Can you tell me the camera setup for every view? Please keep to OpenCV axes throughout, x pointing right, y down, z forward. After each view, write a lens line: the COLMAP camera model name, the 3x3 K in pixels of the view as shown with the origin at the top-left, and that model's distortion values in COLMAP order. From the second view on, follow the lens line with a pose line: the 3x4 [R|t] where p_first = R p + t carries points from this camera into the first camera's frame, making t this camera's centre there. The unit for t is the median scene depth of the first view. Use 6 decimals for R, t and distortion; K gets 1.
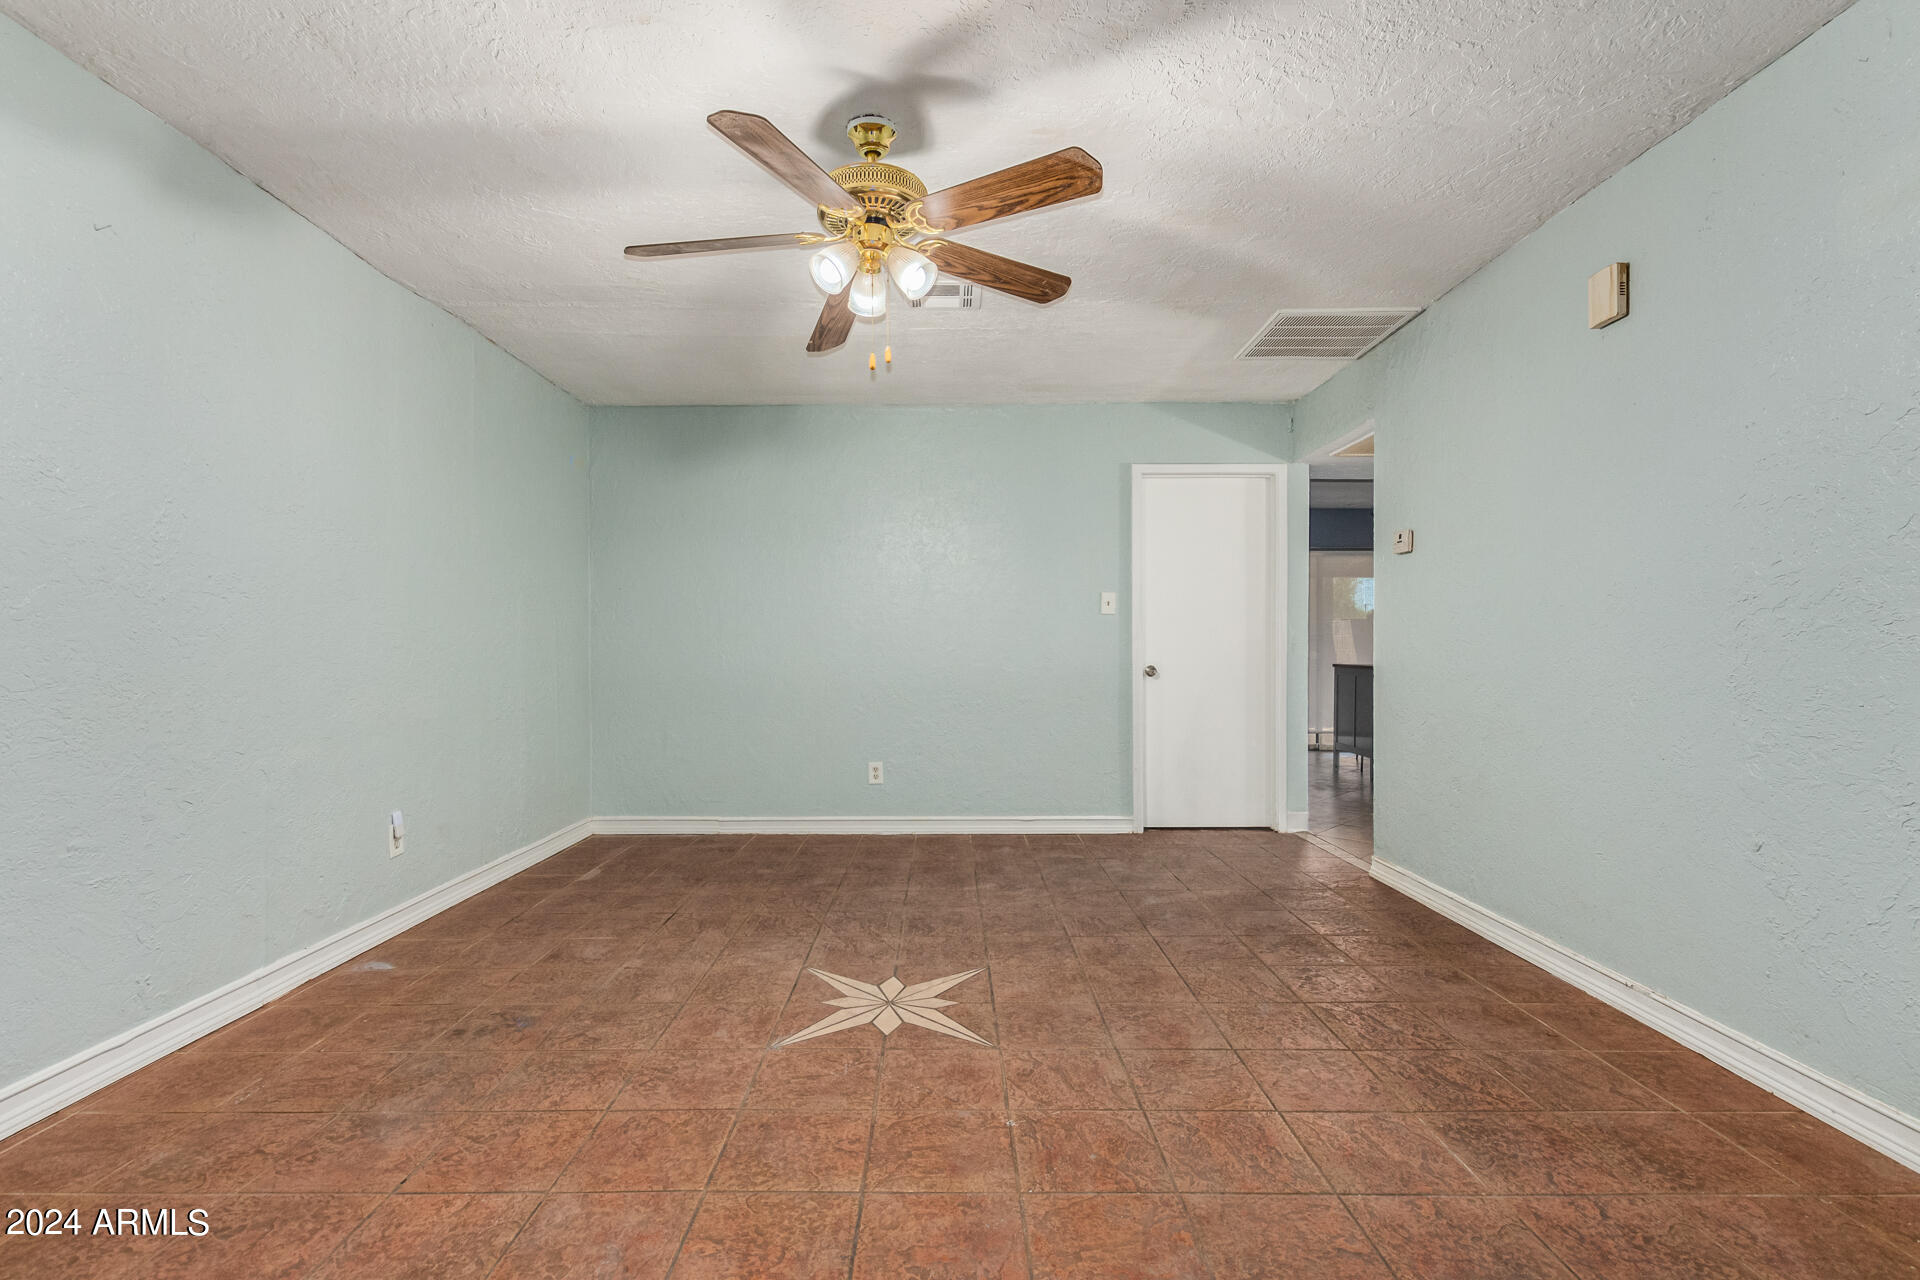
lens RADIAL K [[883.0, 0, 943.2], [0, 883.0, 635.1], [0, 0, 1]] dist [0.007488, -0.002673]
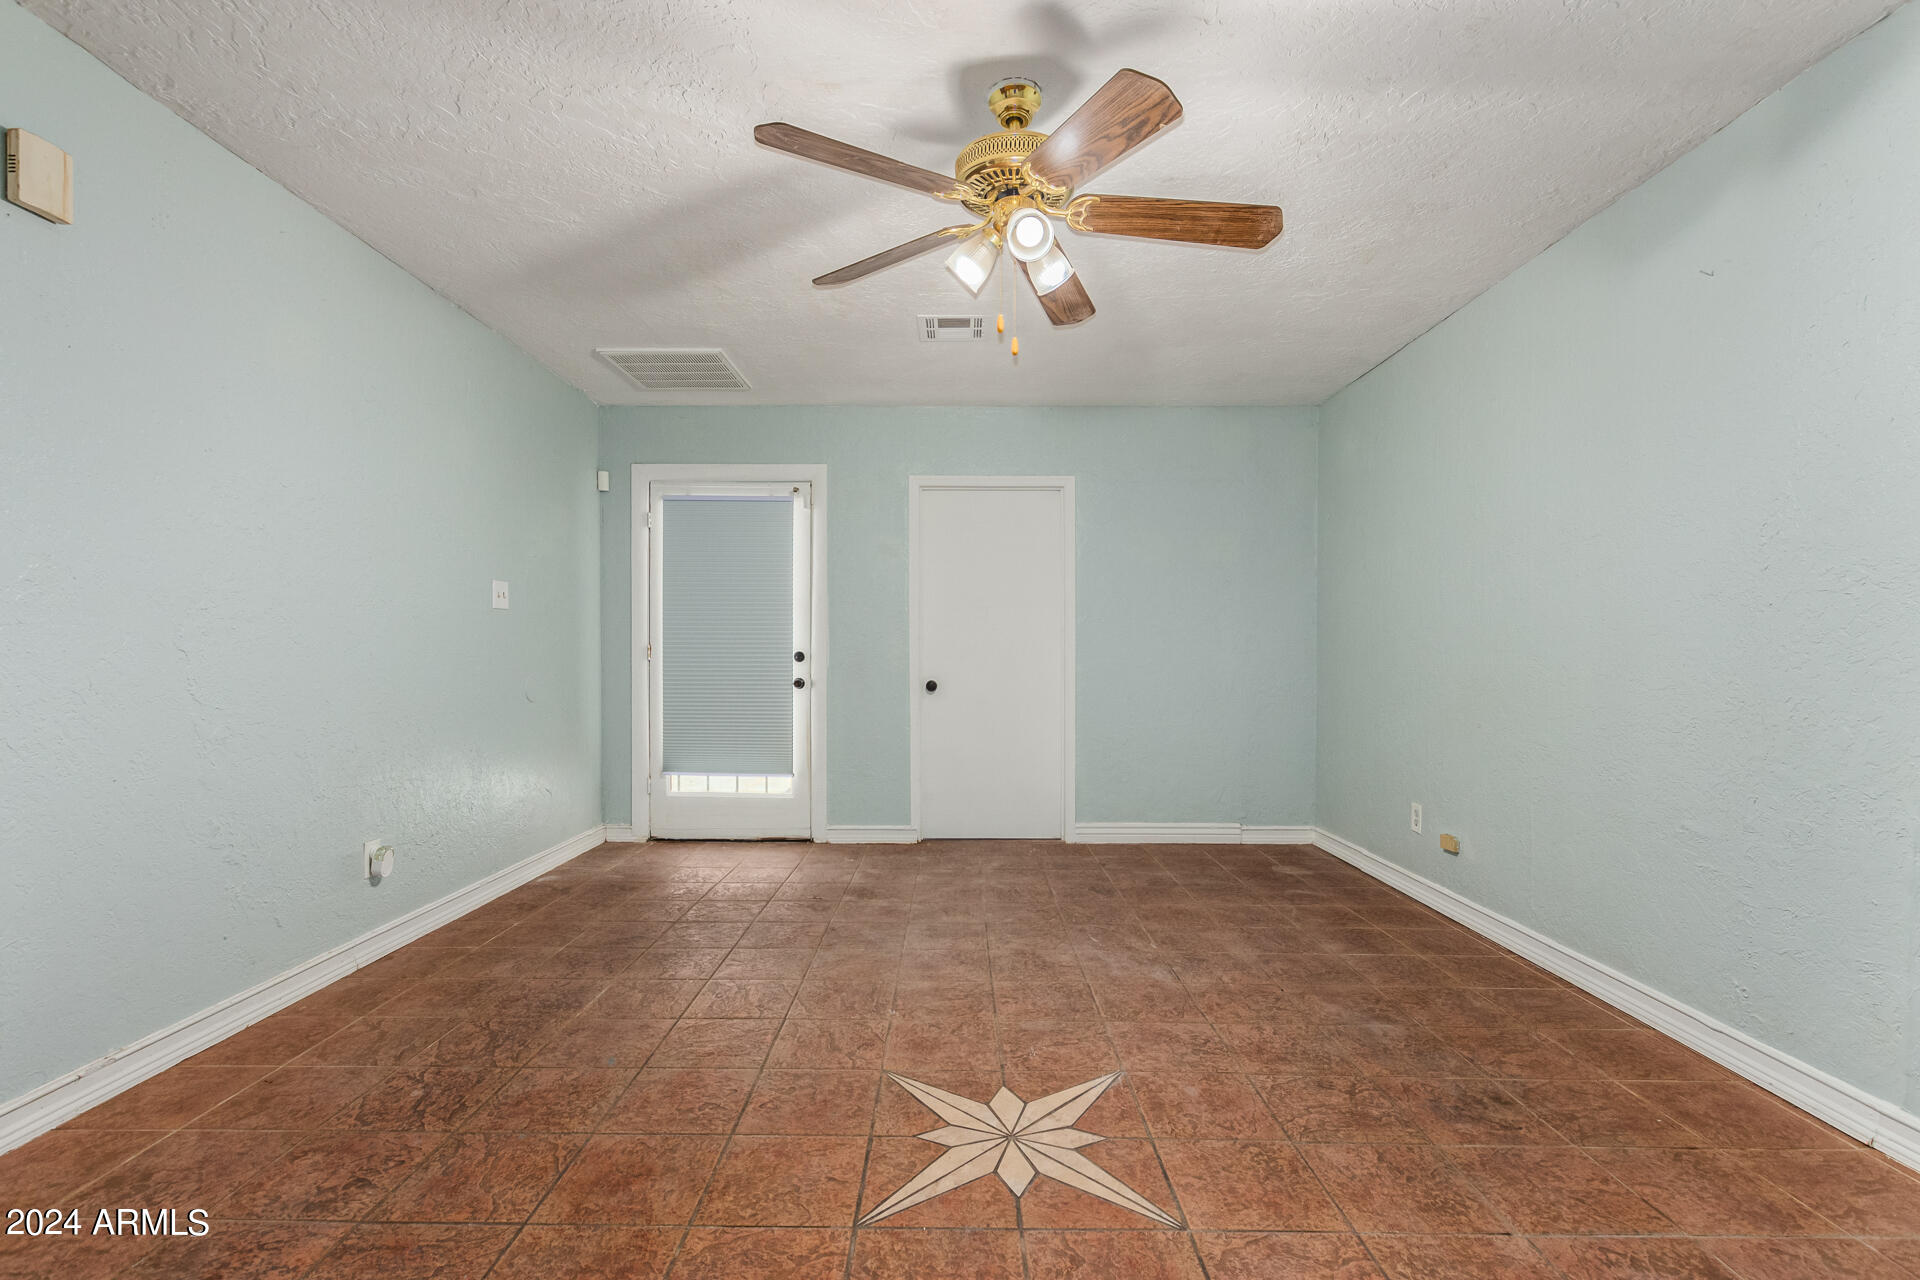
lens RADIAL K [[883.0, 0, 947.2], [0, 883.0, 660.1], [0, 0, 1]] dist [0.007488, -0.002673]
pose [[-0.999968, -0.001485, 0.007863, -0.012324], [-0.001542, 0.999973, -0.007239, 0.023802], [-0.007852, -0.007251, -0.999943, 1.740915]]
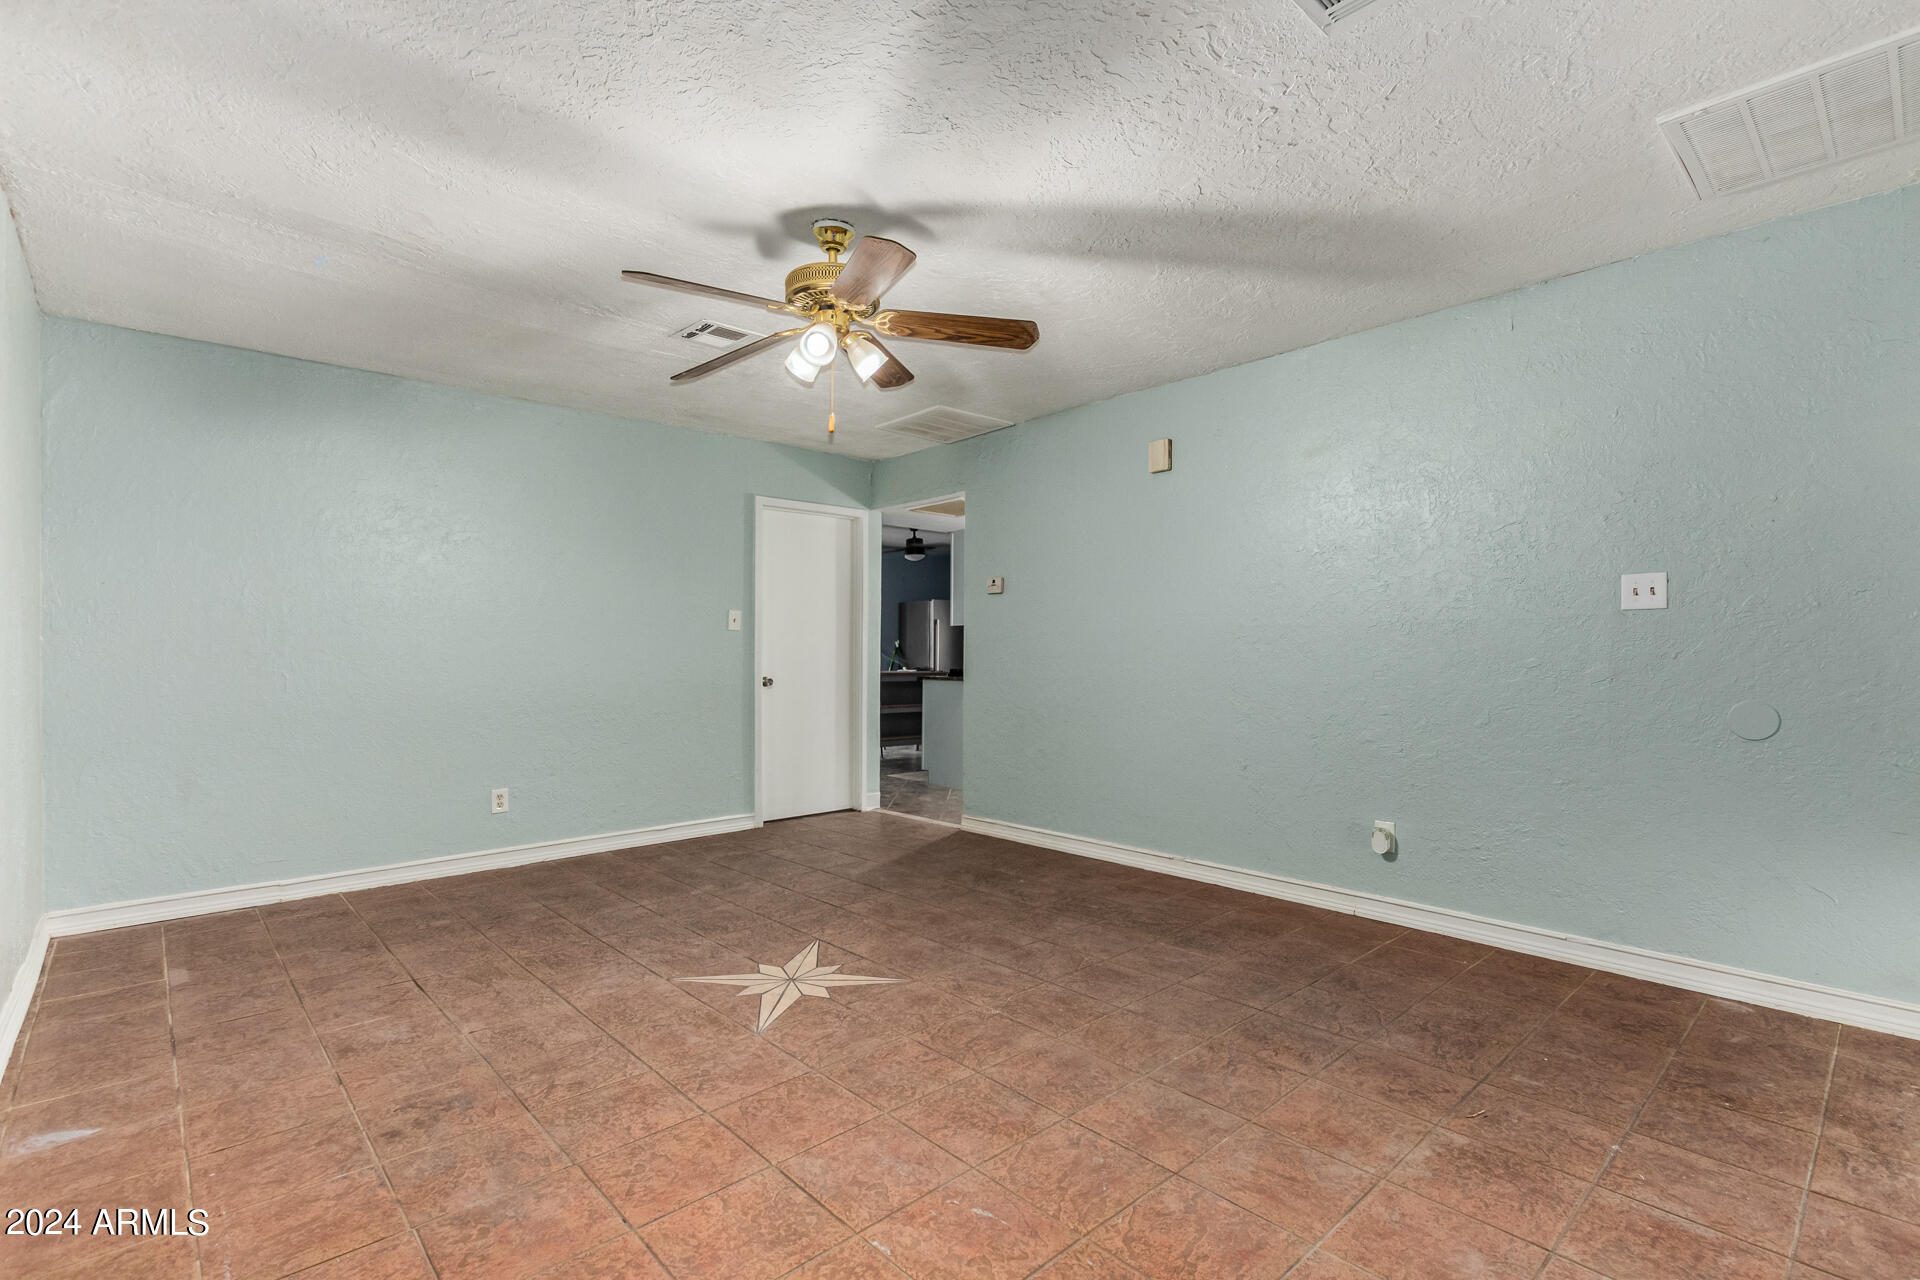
lens RADIAL K [[883.0, 0, 973.2], [0, 883.0, 641.1], [0, 0, 1]] dist [0.007488, -0.002673]
pose [[0.726470, 0.008247, 0.687148, -0.676425], [-0.009331, 0.999954, -0.002136, -0.020488], [-0.687135, -0.004860, 0.726514, 0.013225]]
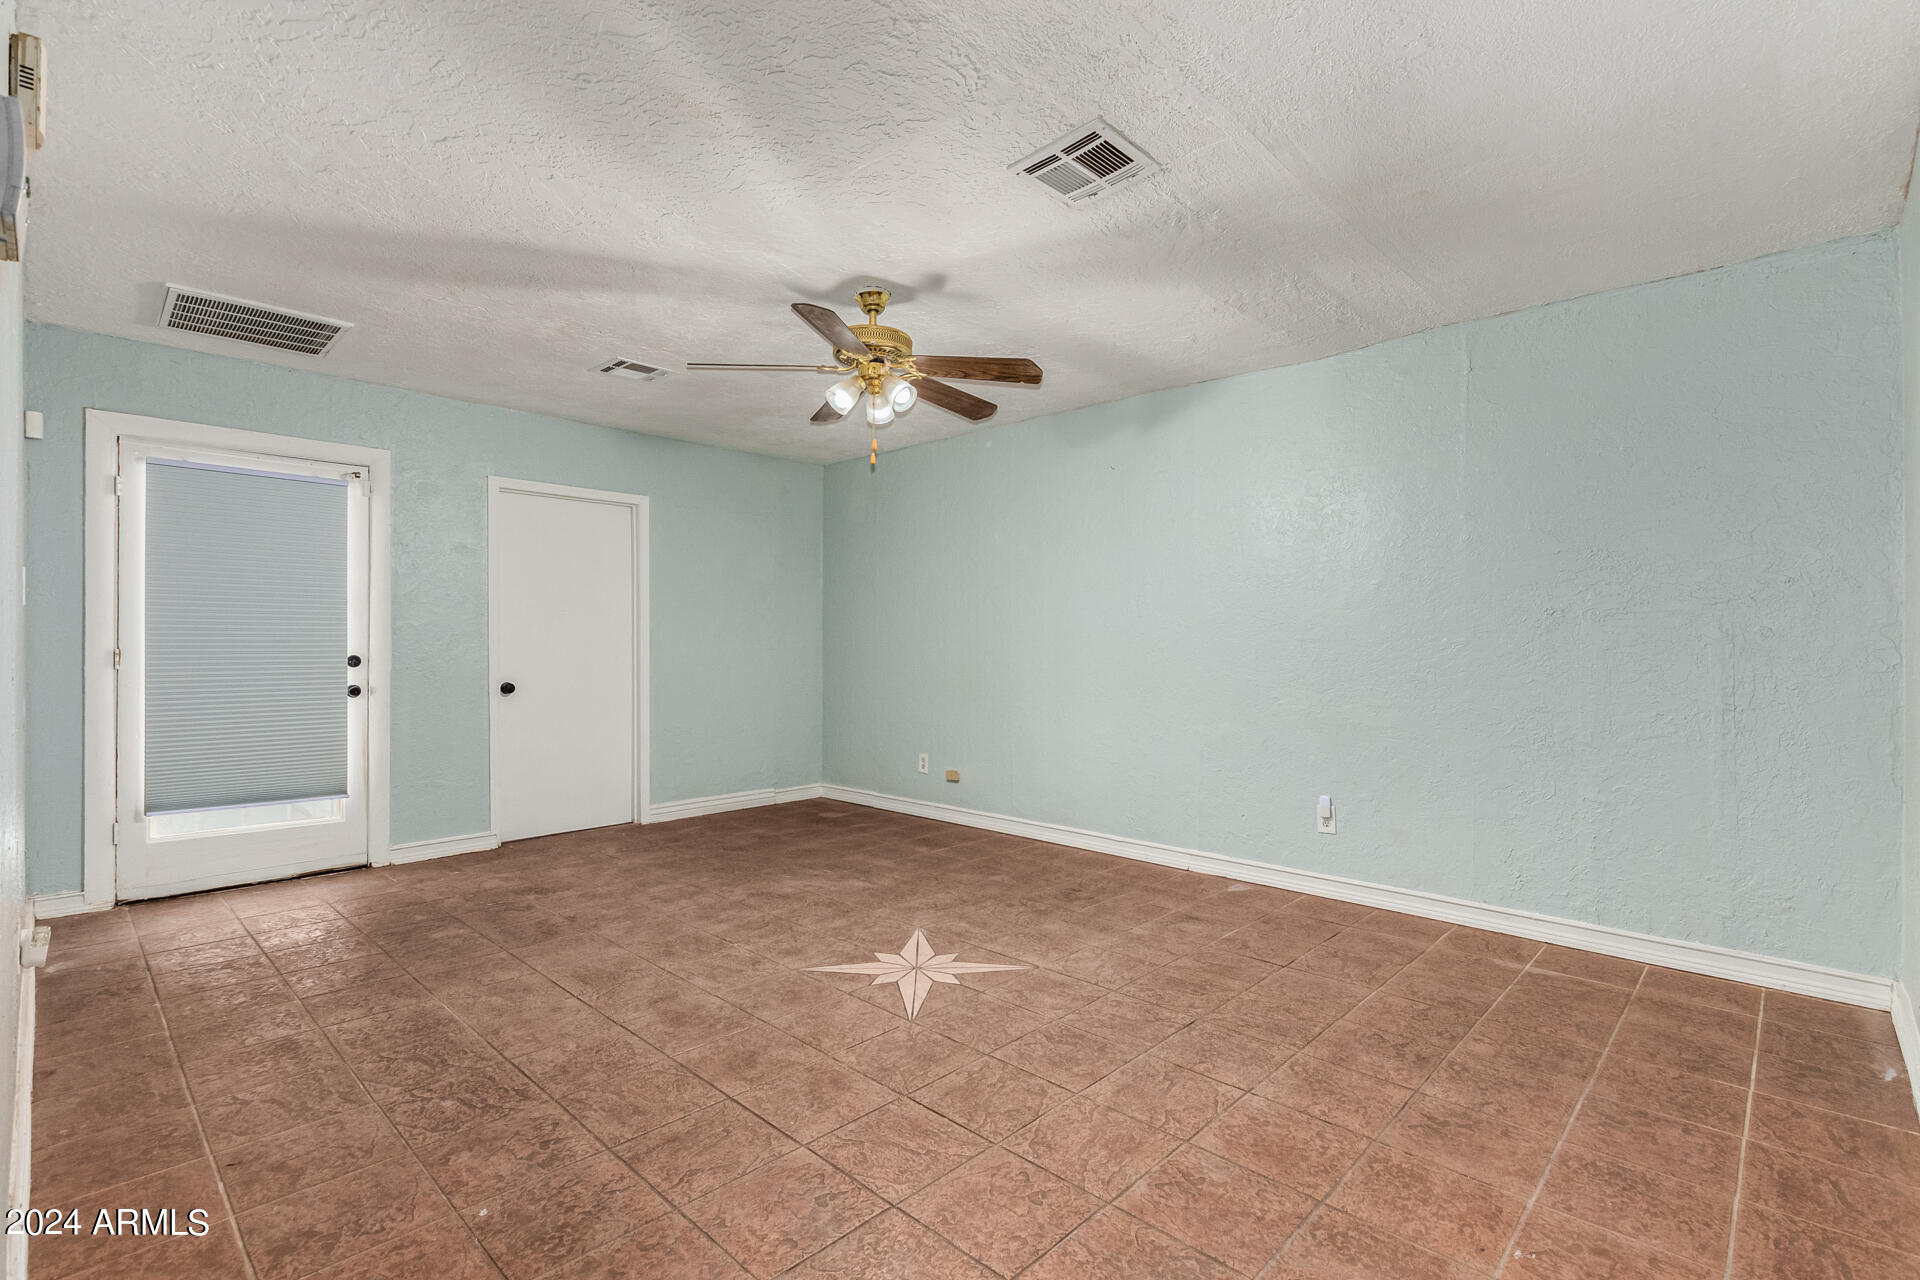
lens RADIAL K [[883.0, 0, 969.3], [0, 883.0, 632.8], [0, 0, 1]] dist [0.007488, -0.002673]
pose [[-0.685805, -0.008754, -0.727733, 0.748274], [0.010219, 0.999713, -0.021656, -0.002145], [0.727714, -0.022289, -0.685519, 1.863802]]
